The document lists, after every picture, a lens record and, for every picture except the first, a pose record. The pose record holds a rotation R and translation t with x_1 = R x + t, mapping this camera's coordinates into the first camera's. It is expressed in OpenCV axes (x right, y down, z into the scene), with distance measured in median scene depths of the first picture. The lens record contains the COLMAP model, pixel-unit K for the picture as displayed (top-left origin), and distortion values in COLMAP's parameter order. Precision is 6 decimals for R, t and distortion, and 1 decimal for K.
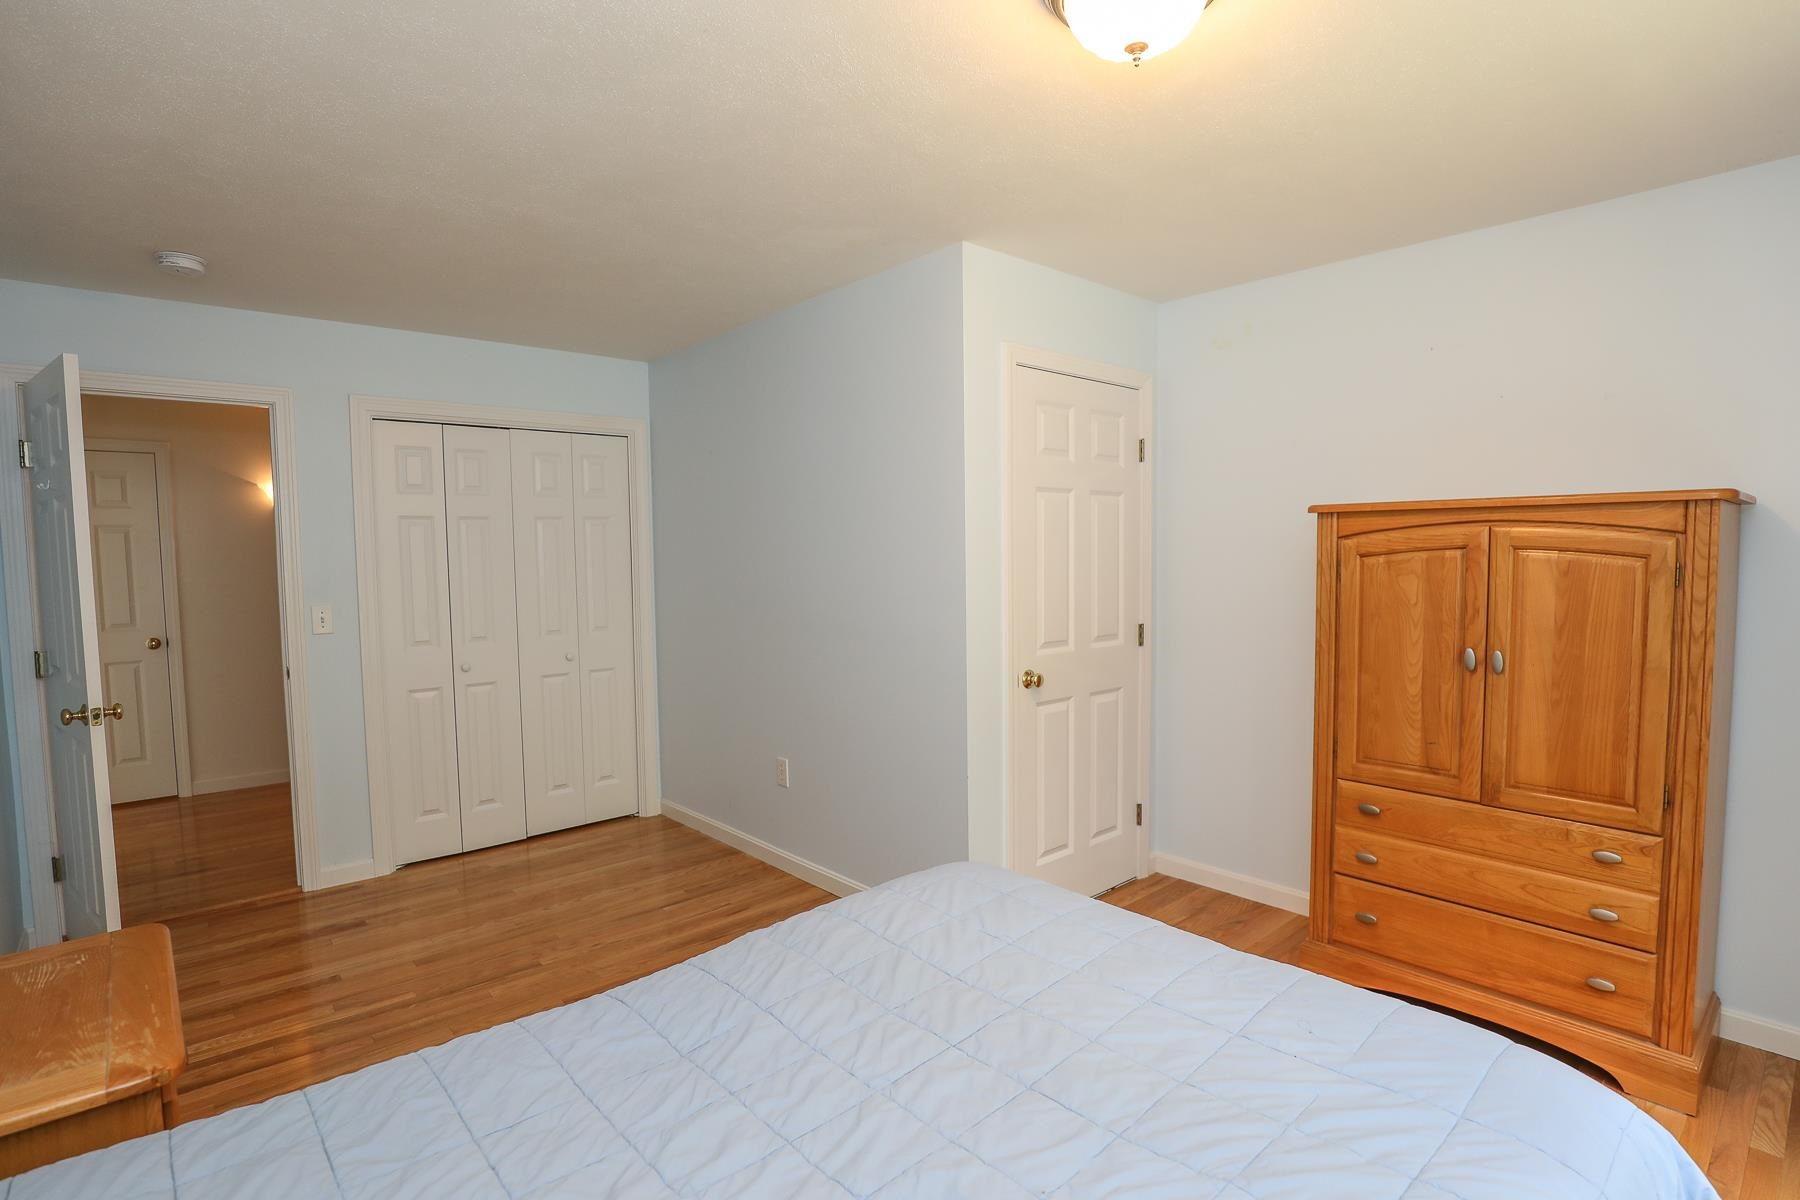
lens RADIAL K [[887.0, 0, 900.0], [0, 887.0, 600.0], [0, 0, 1]] dist [-0.065702, -0.000102]
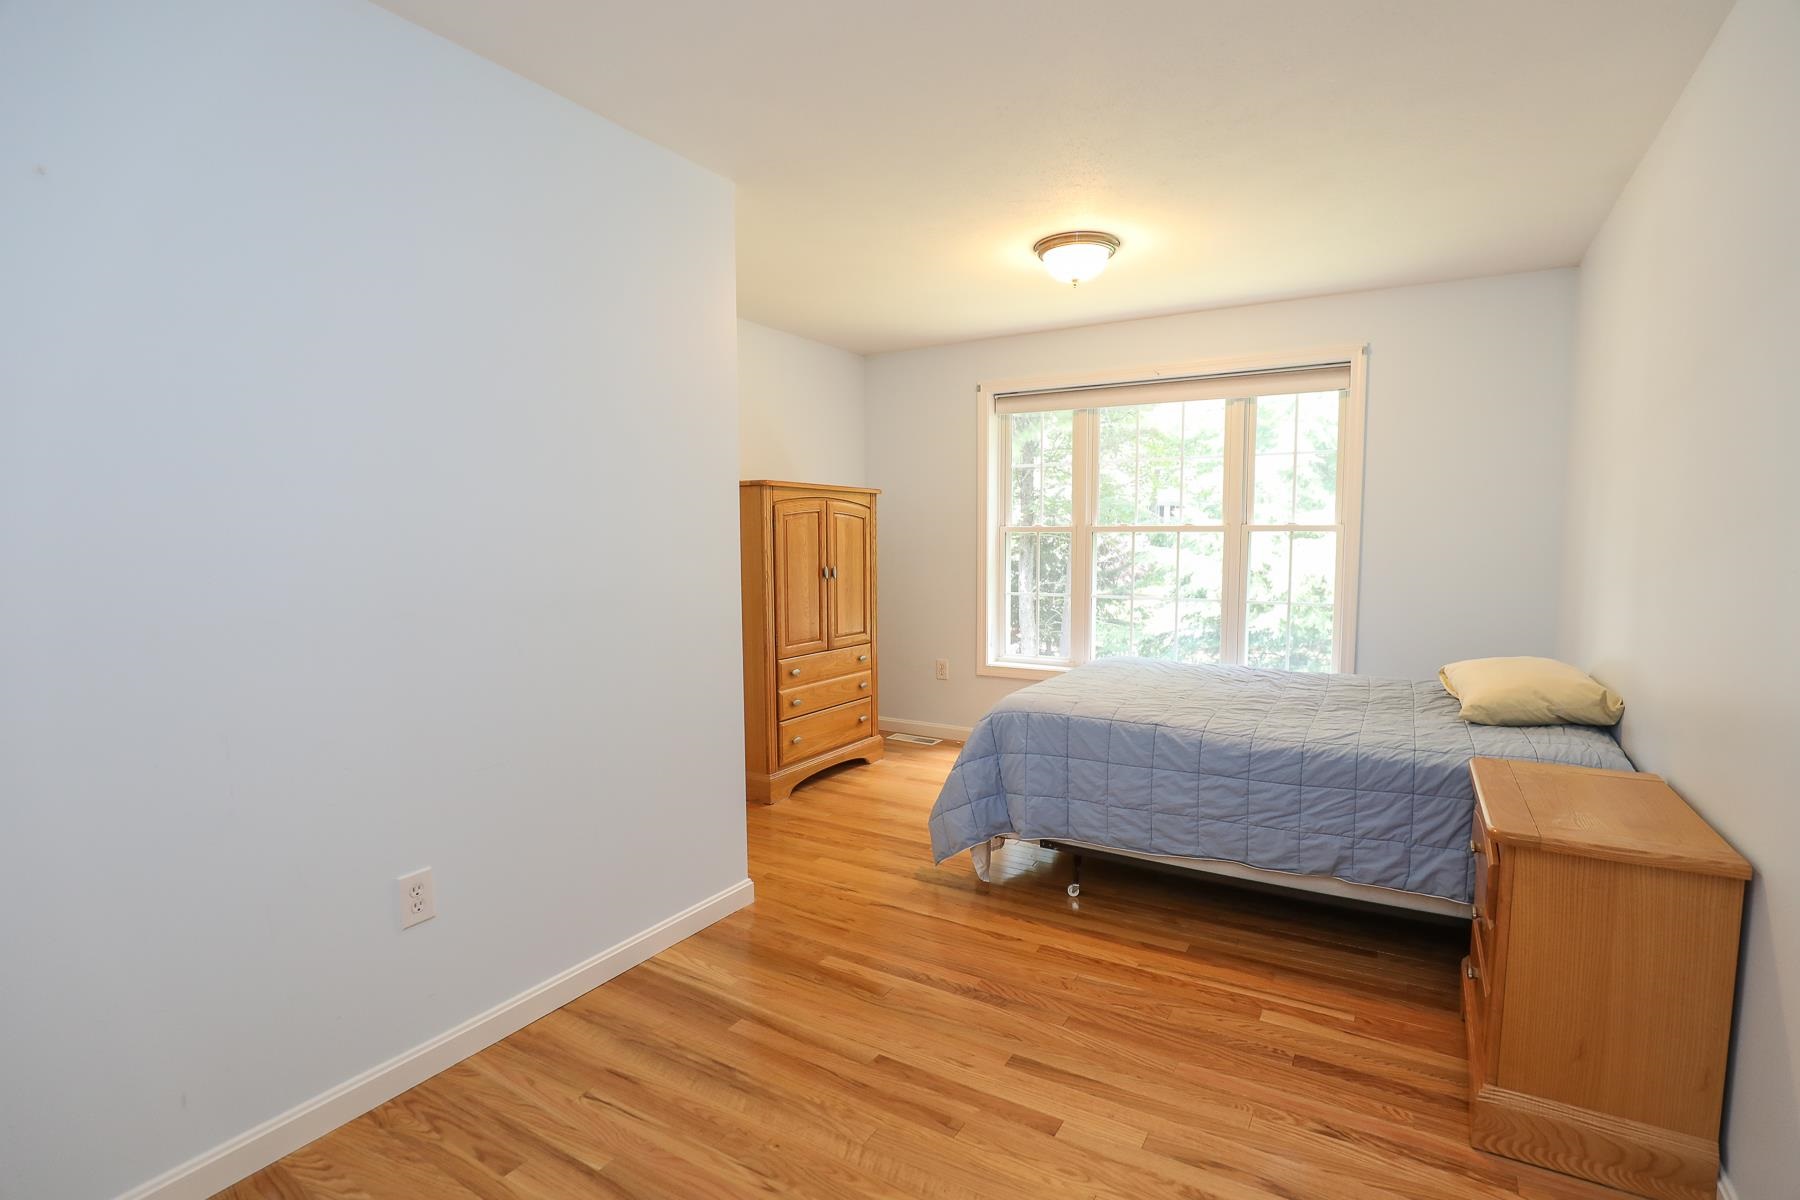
lens RADIAL K [[837.1, 0, 900.0], [0, 837.1, 600.0], [0, 0, 1]] dist [-0.039754, 0.010802]
pose [[-0.293798, -0.063410, 0.953762, -1.116303], [0.062832, 0.994358, 0.085464, -0.016709], [-0.953800, 0.085036, -0.288157, 1.384981]]
